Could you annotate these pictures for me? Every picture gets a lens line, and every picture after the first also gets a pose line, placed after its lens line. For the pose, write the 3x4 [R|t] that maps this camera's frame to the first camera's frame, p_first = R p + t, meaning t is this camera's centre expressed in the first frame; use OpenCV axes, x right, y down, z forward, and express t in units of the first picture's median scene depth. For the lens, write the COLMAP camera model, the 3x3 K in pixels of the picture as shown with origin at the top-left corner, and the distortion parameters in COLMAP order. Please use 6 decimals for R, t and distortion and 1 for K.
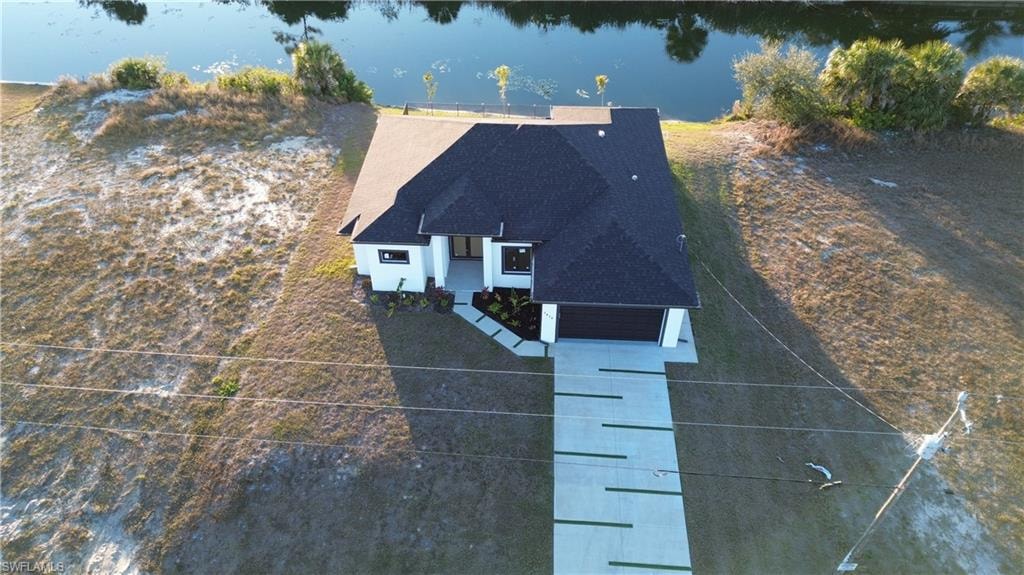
lens RADIAL K [[734.6, 0, 512.6], [0, 734.6, 276.1], [0, 0, 1]] dist [0.081392, -0.089770]
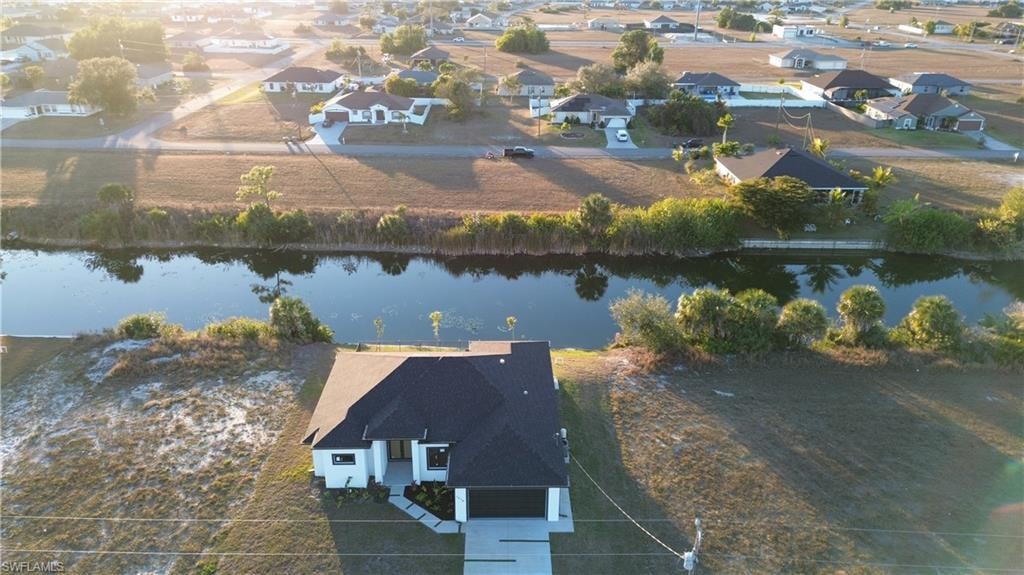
lens RADIAL K [[734.6, 0, 512.6], [0, 734.6, 276.1], [0, 0, 1]] dist [0.081392, -0.089770]
pose [[0.998112, -0.022883, 0.057006, 0.061667], [0.038851, 0.953998, -0.297285, 0.057082], [-0.047581, 0.298938, 0.953086, -0.320150]]
